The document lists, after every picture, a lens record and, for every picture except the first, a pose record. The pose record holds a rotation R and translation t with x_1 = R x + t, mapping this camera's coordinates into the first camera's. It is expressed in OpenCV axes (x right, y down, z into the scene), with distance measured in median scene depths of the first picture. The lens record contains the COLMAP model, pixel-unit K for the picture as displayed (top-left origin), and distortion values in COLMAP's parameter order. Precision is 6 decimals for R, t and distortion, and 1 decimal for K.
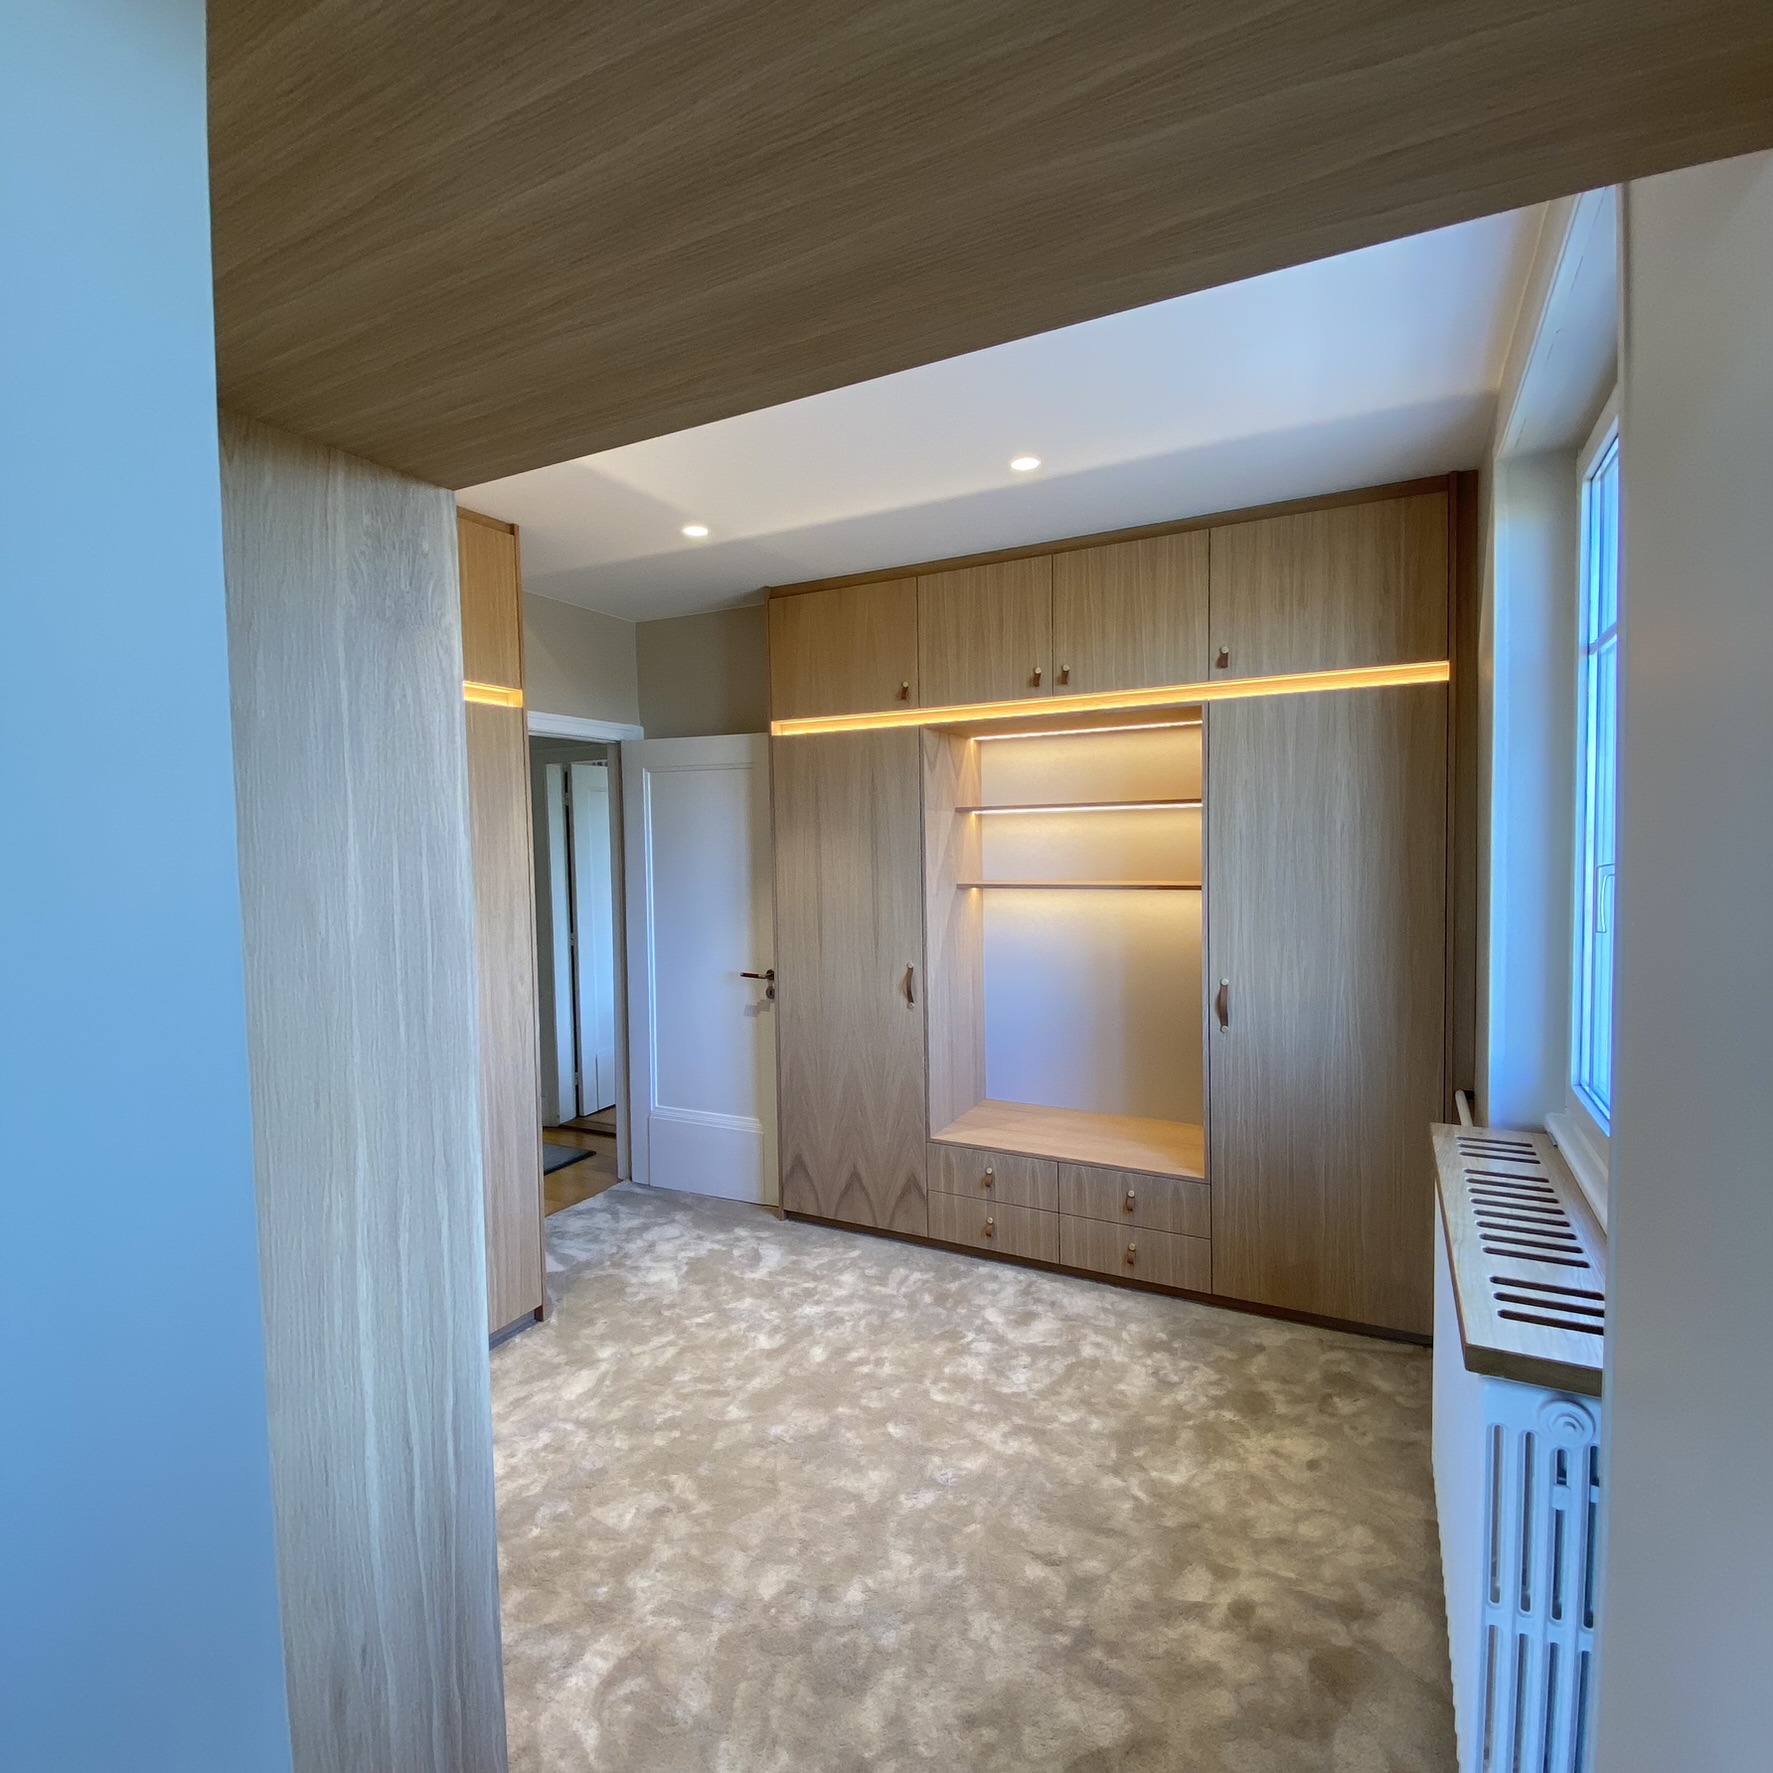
lens RADIAL K [[956.2, 0, 886.5], [0, 956.2, 886.5], [0, 0, 1]] dist [0.057235, -0.037853]
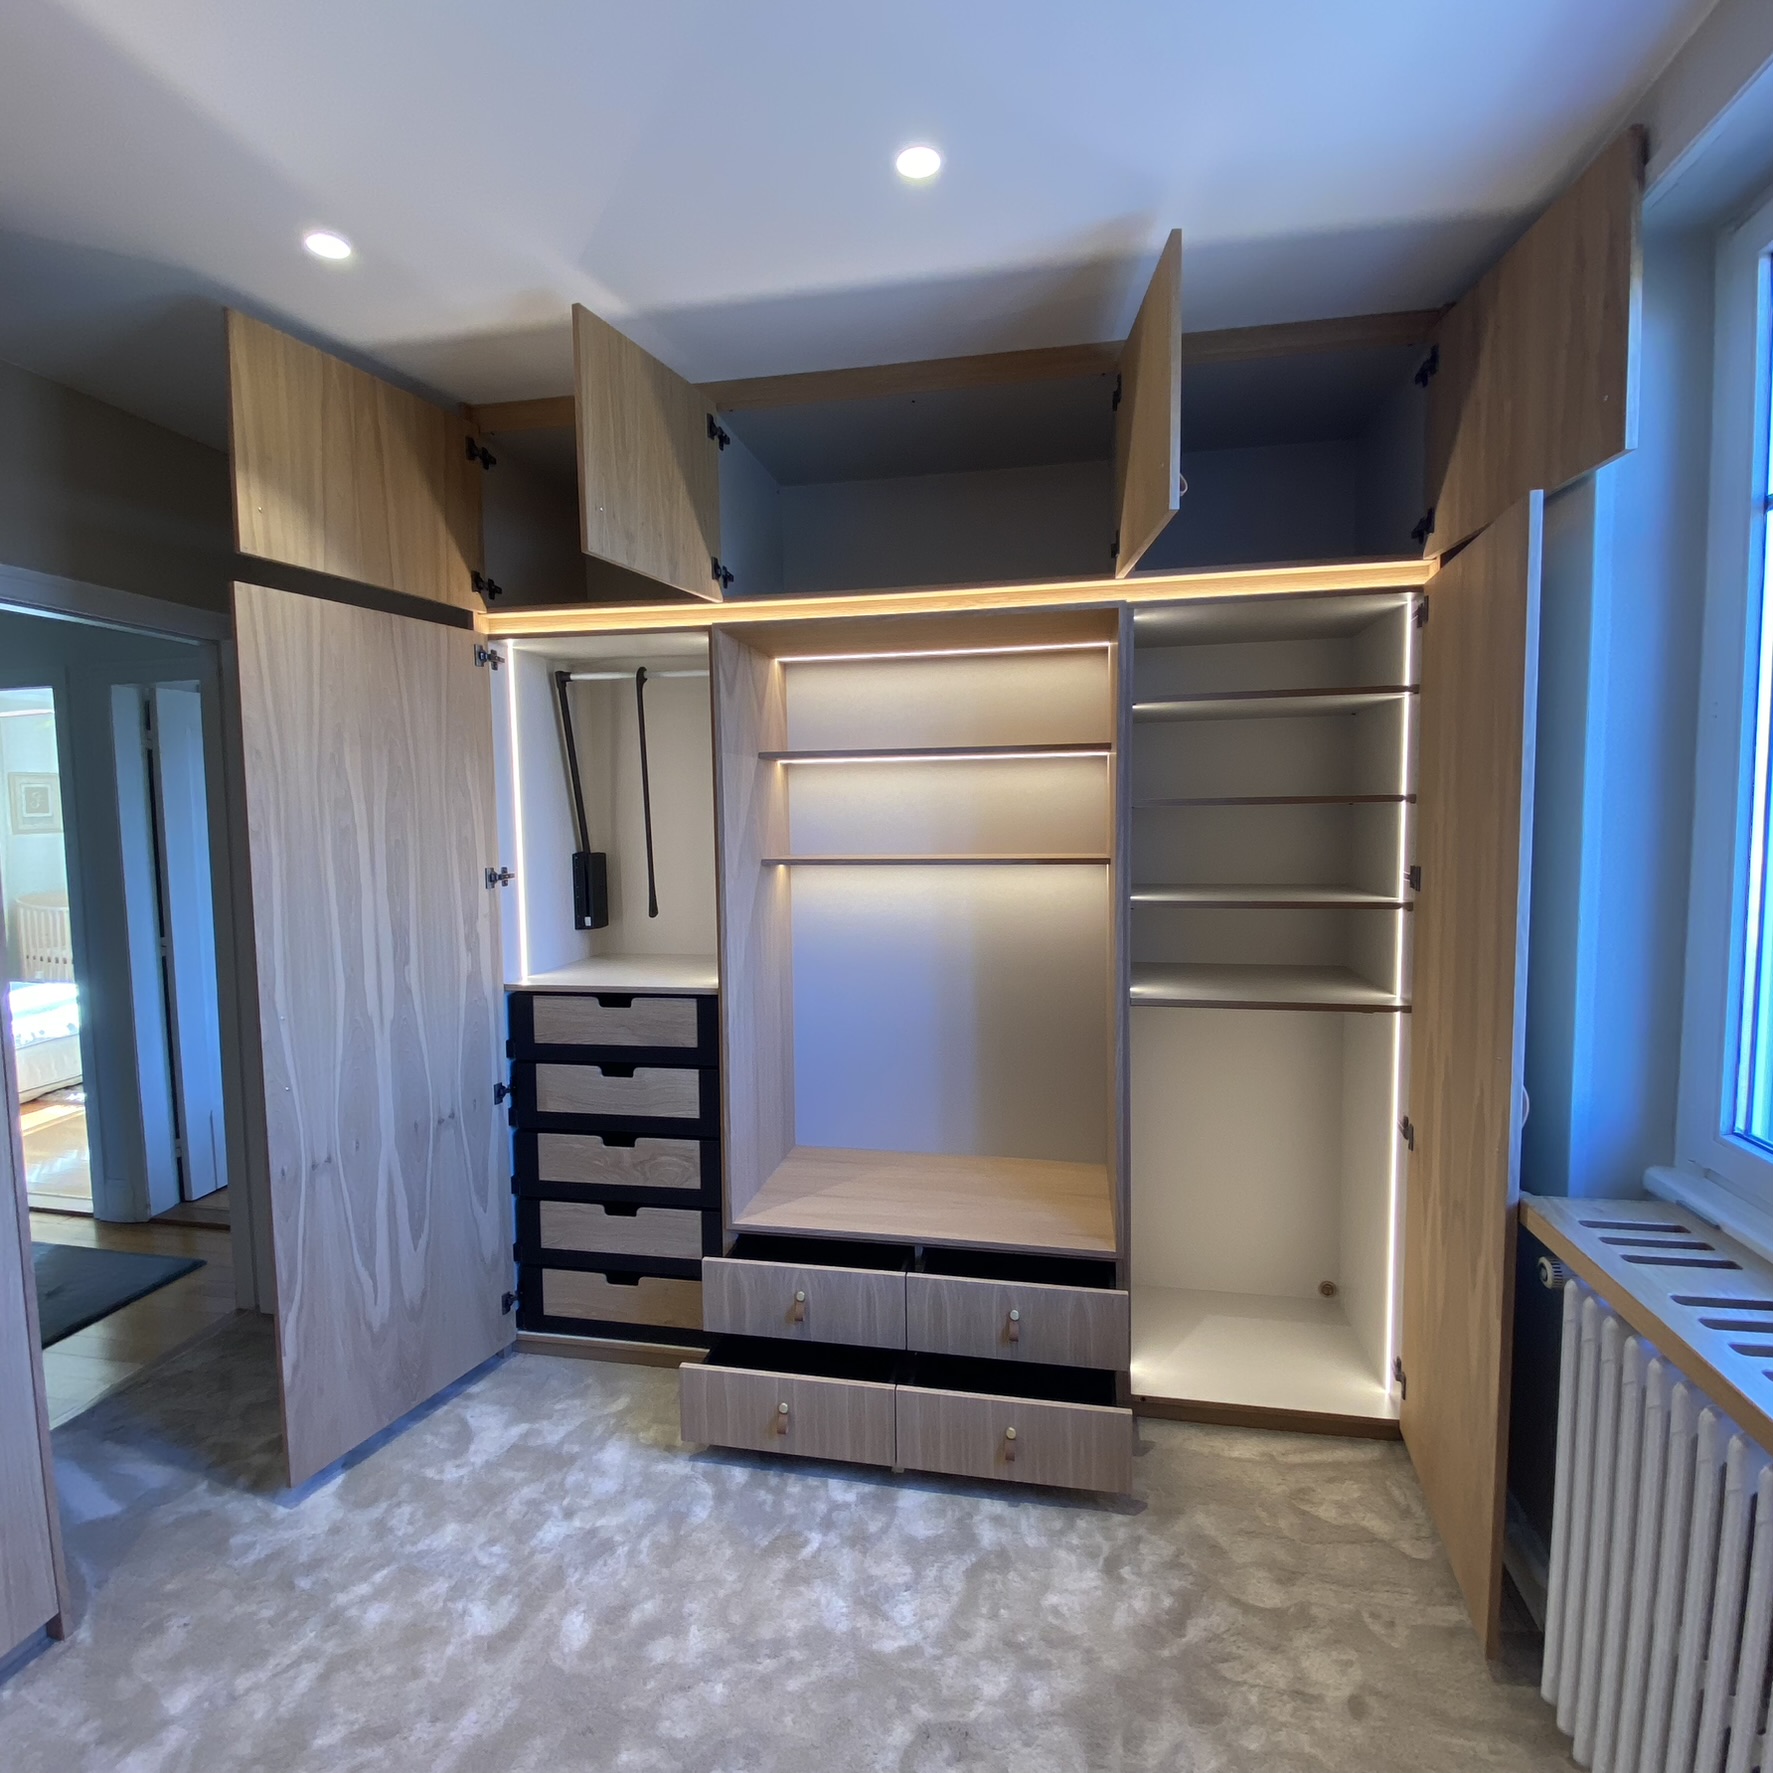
lens RADIAL K [[957.9, 0, 886.5], [0, 957.9, 886.5], [0, 0, 1]] dist [0.033774, -0.025600]
pose [[0.960049, -0.014501, 0.279455, -0.044537], [0.008215, 0.999687, 0.023652, 0.001337], [-0.279710, -0.020411, 0.959868, 0.349444]]
